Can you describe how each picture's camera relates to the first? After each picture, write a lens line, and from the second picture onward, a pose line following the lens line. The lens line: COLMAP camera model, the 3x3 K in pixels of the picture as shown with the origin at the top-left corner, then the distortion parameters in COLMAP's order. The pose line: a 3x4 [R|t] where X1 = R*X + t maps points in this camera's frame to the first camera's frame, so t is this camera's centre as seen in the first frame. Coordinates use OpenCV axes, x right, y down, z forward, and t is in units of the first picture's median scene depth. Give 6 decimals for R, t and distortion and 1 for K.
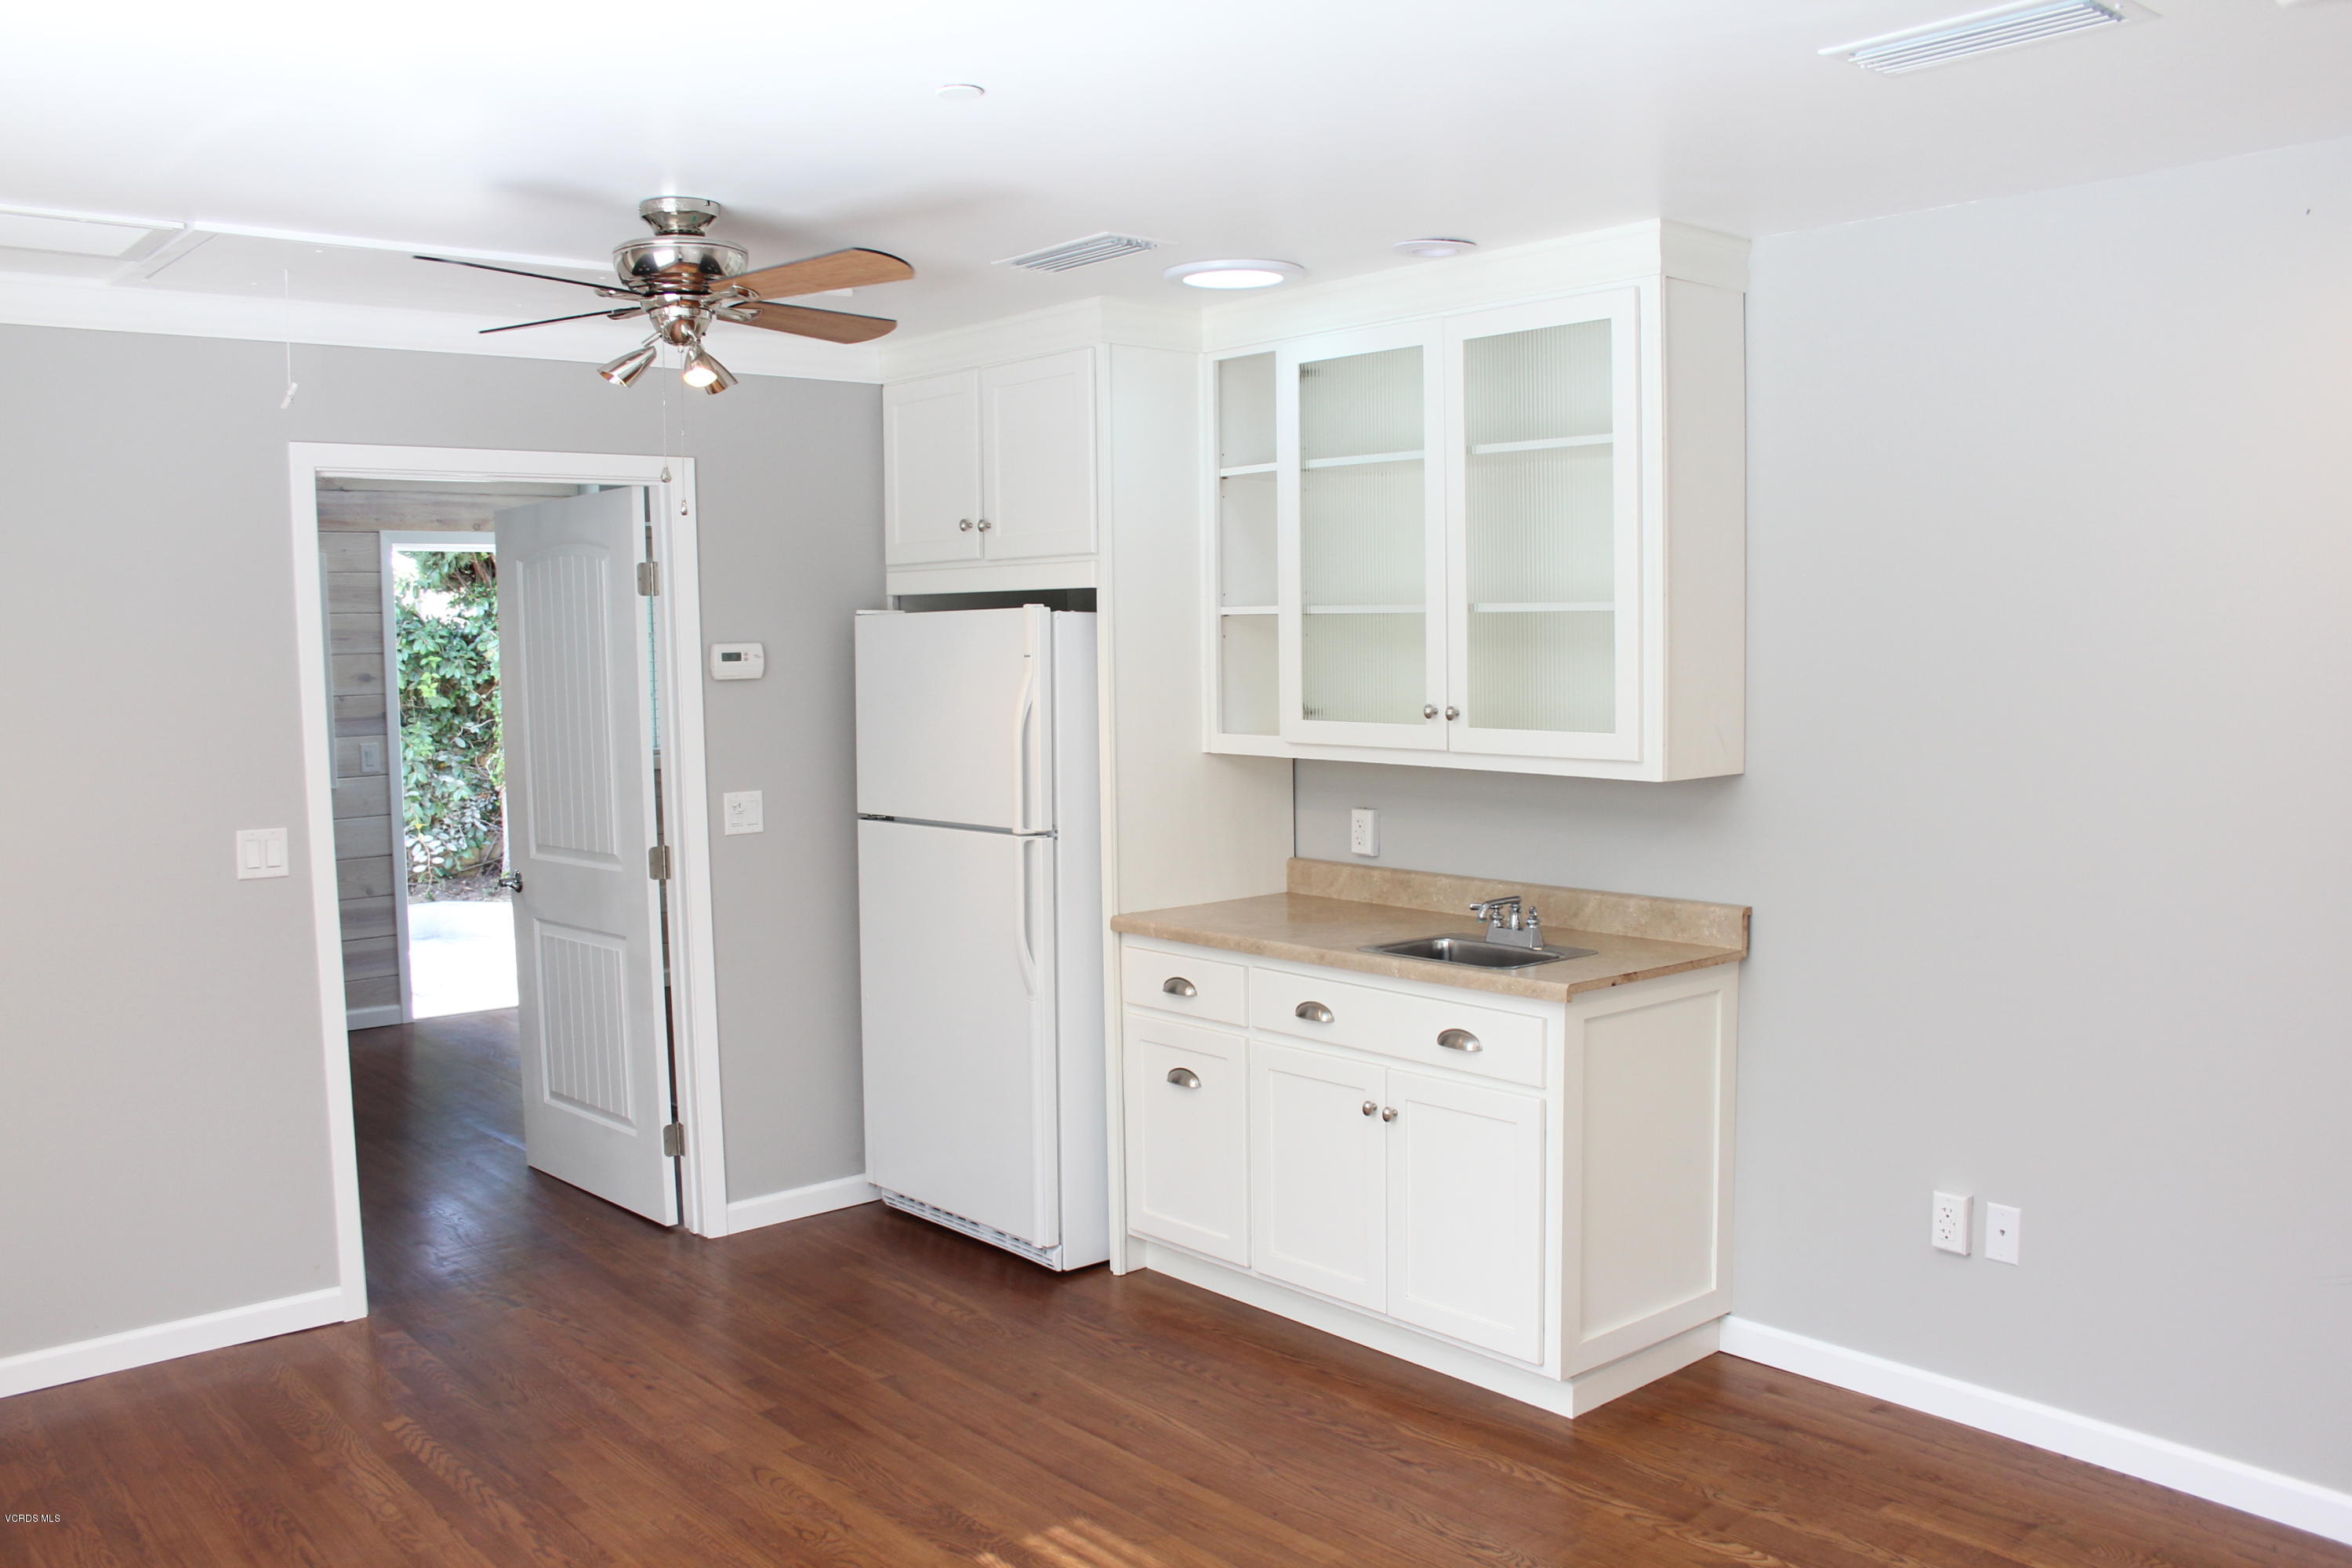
lens RADIAL K [[1950.8, 0, 1178.7], [0, 1950.8, 784.7], [0, 0, 1]] dist [-0.141733, 0.091350]
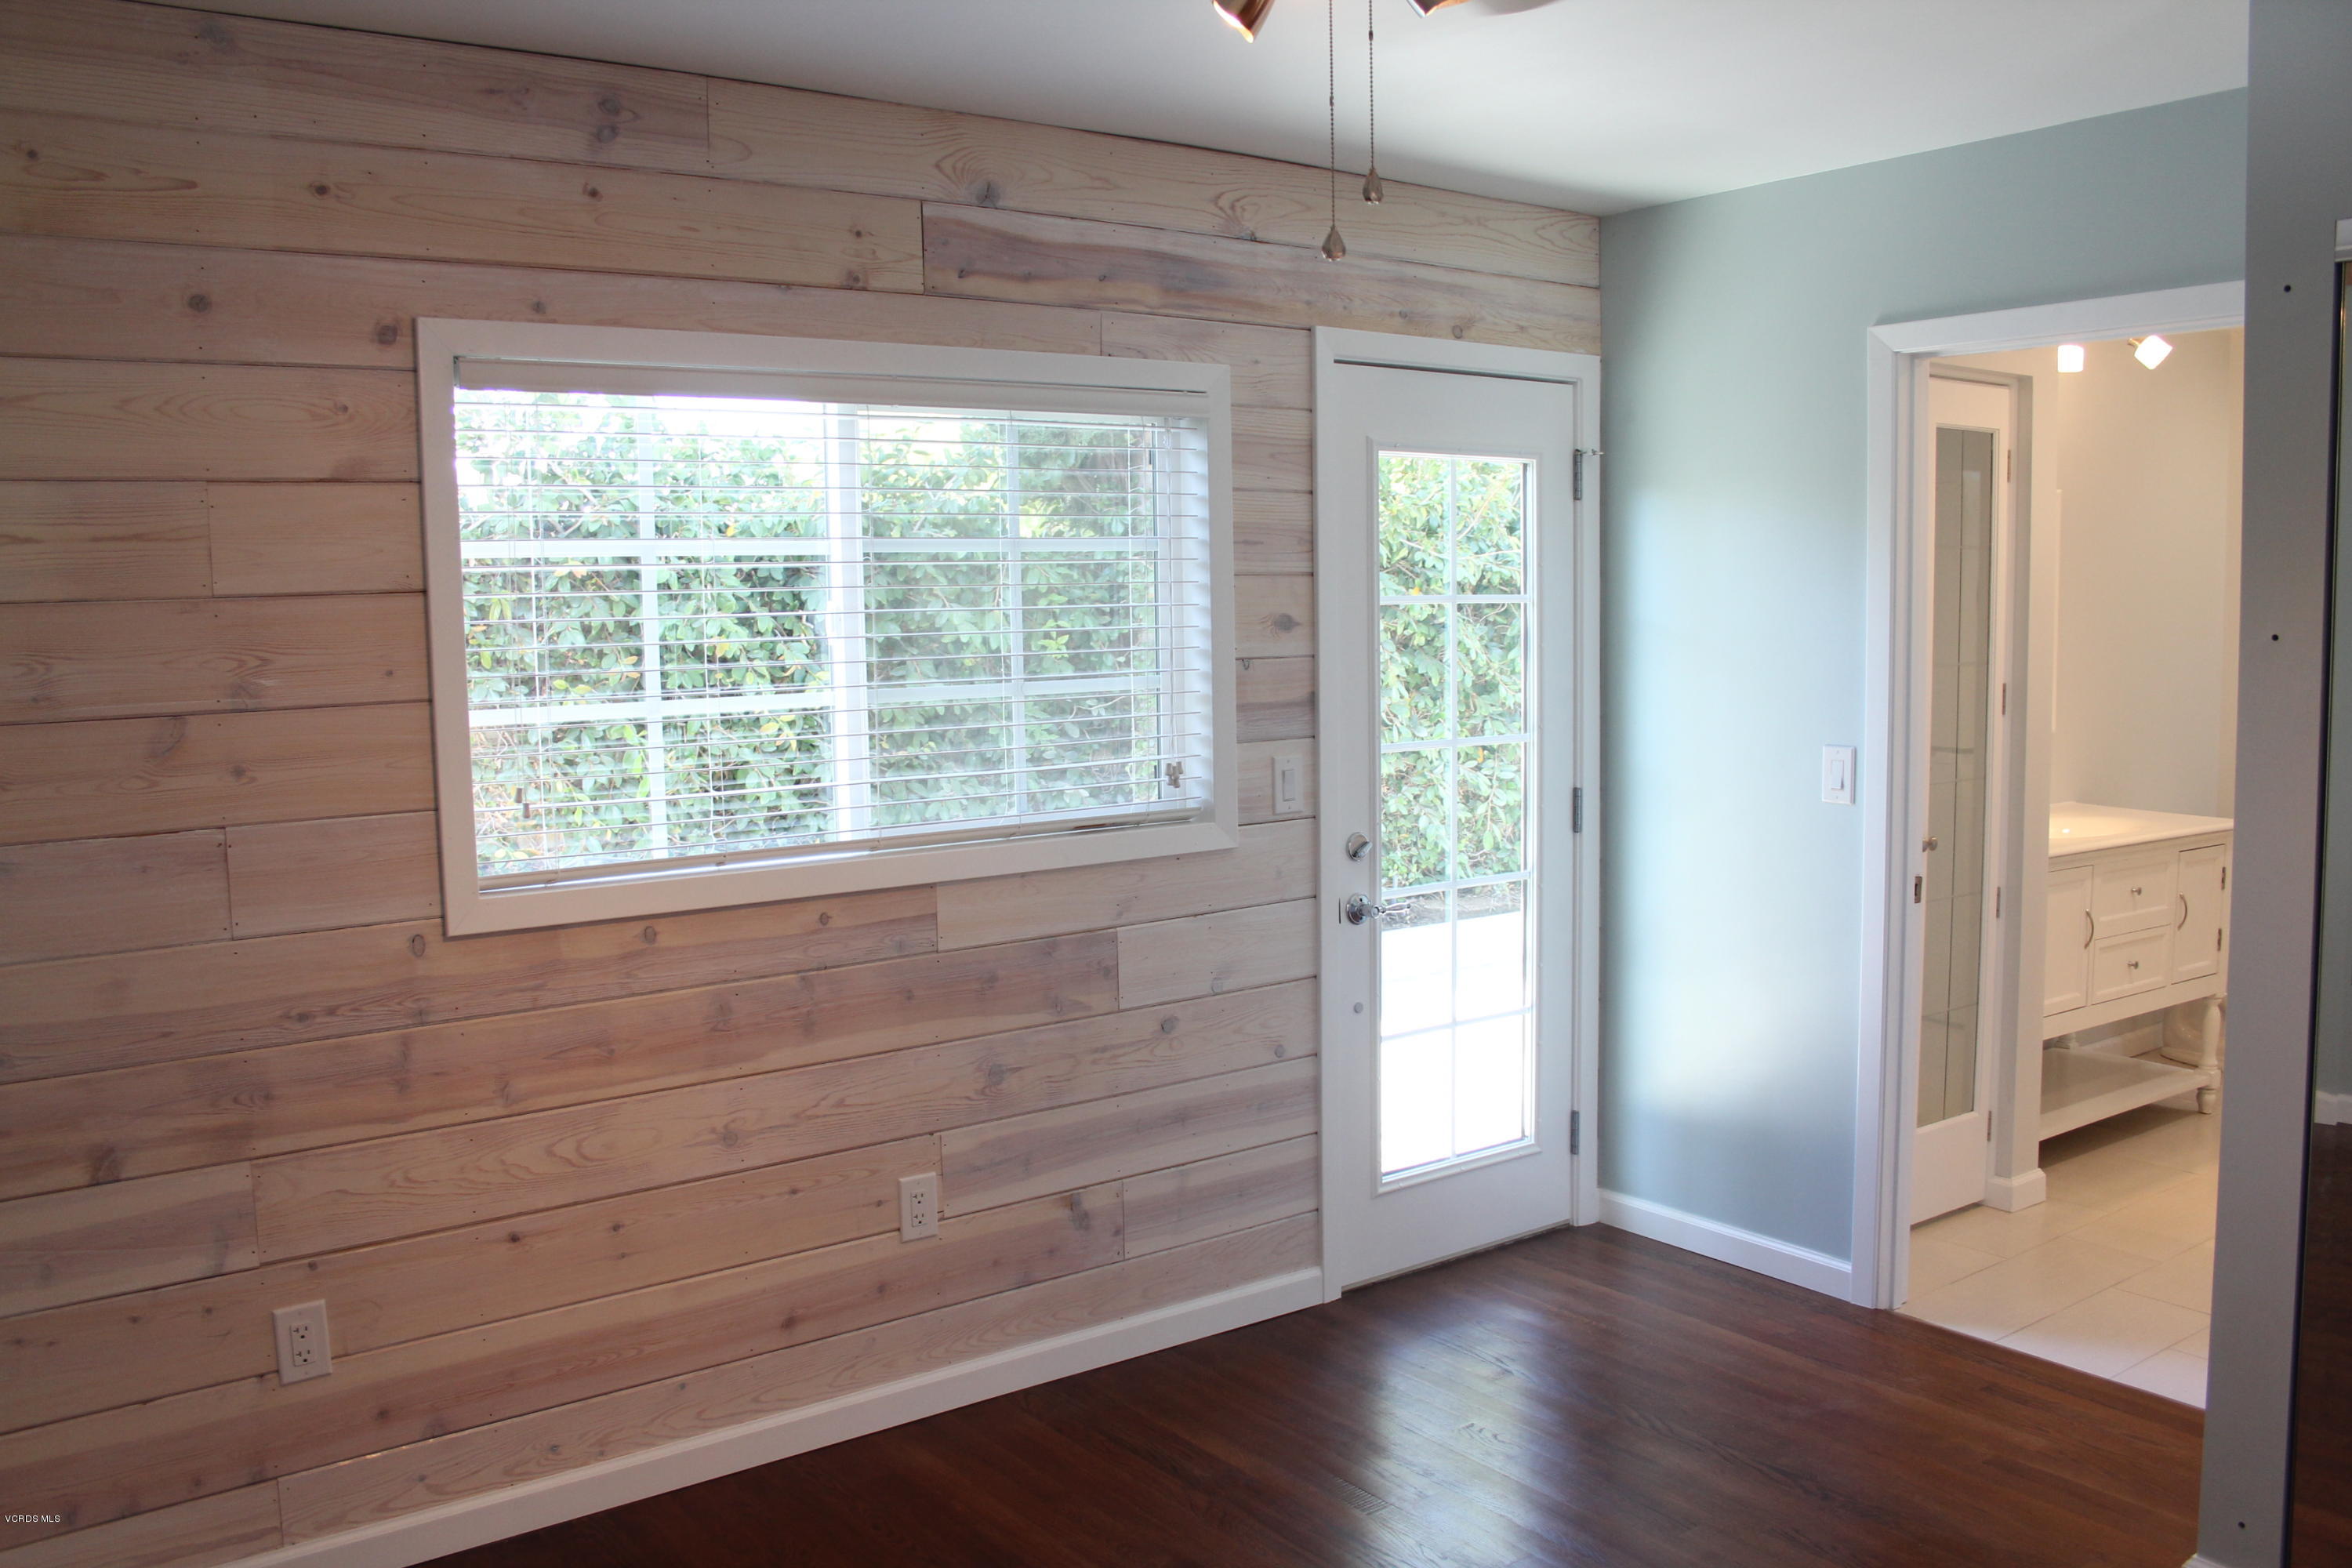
lens RADIAL K [[1950.8, 0, 1174.1], [0, 1950.8, 789.4], [0, 0, 1]] dist [-0.141733, 0.091350]
pose [[0.998781, 0.006731, -0.048907, -0.427397], [-0.005710, 0.999763, 0.020990, -0.023163], [0.049037, -0.020686, 0.998583, 0.489481]]
